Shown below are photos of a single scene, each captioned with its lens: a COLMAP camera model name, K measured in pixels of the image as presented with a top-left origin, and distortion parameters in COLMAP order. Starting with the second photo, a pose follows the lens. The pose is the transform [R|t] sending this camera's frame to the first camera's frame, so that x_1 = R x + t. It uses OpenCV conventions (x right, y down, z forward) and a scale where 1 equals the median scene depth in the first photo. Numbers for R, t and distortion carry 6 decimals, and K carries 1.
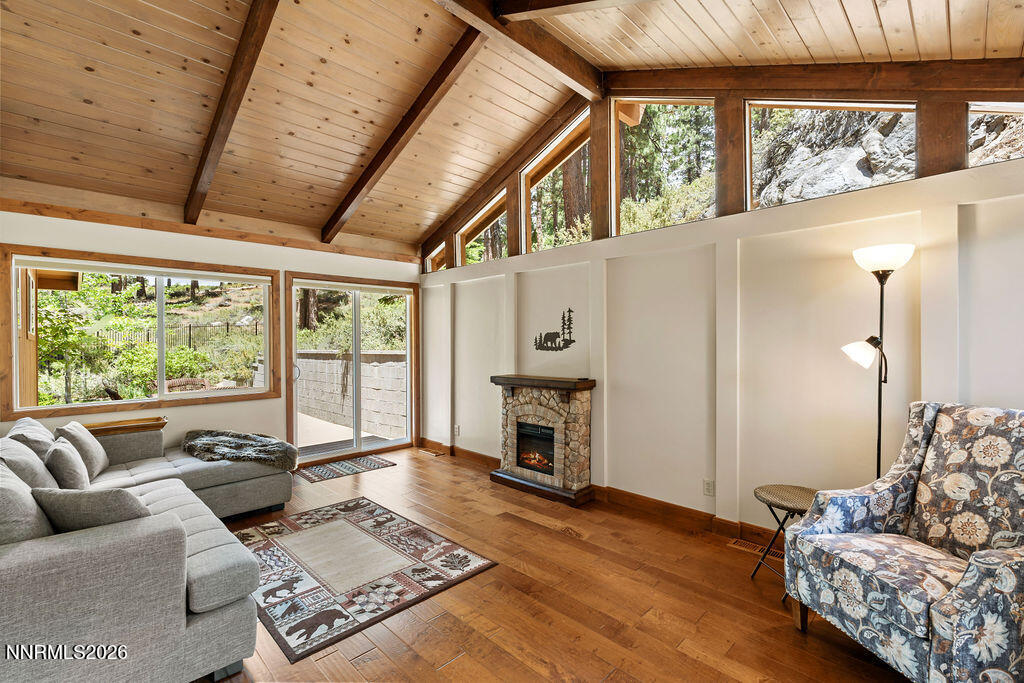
lens RADIAL K [[450.7, 0, 510.9], [0, 450.7, 344.3], [0, 0, 1]] dist [-0.001003, 0.000166]
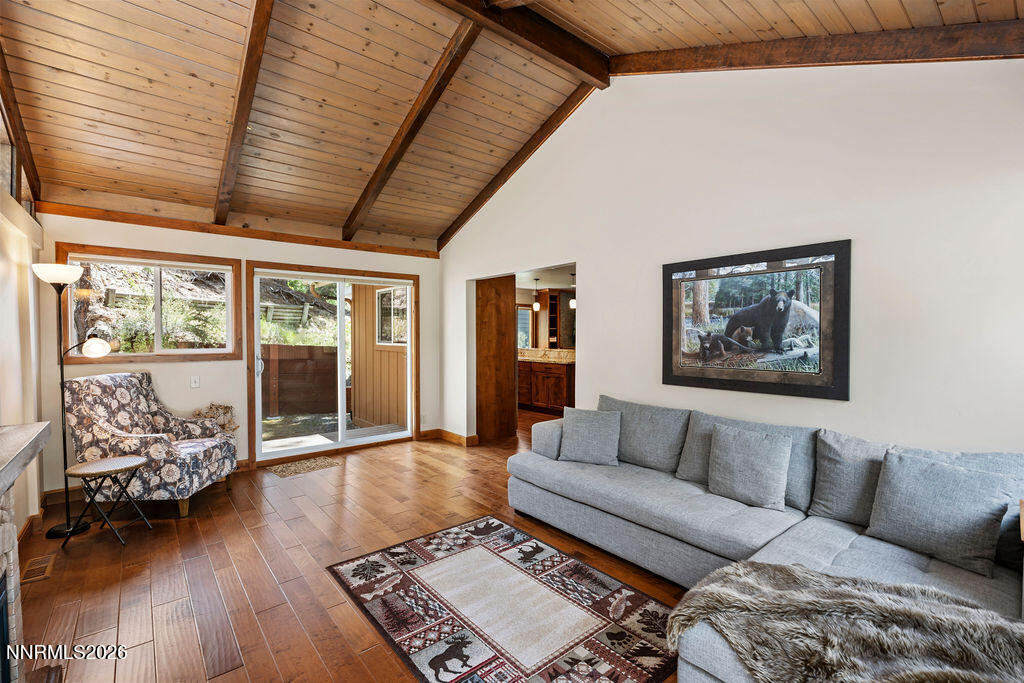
lens RADIAL K [[450.7, 0, 512.4], [0, 450.7, 341.4], [0, 0, 1]] dist [-0.001003, 0.000166]
pose [[-0.996201, 0.007959, 0.086720, -0.547943], [0.009172, 0.999866, 0.013596, -0.001752], [-0.086600, 0.014340, -0.996140, 2.060539]]
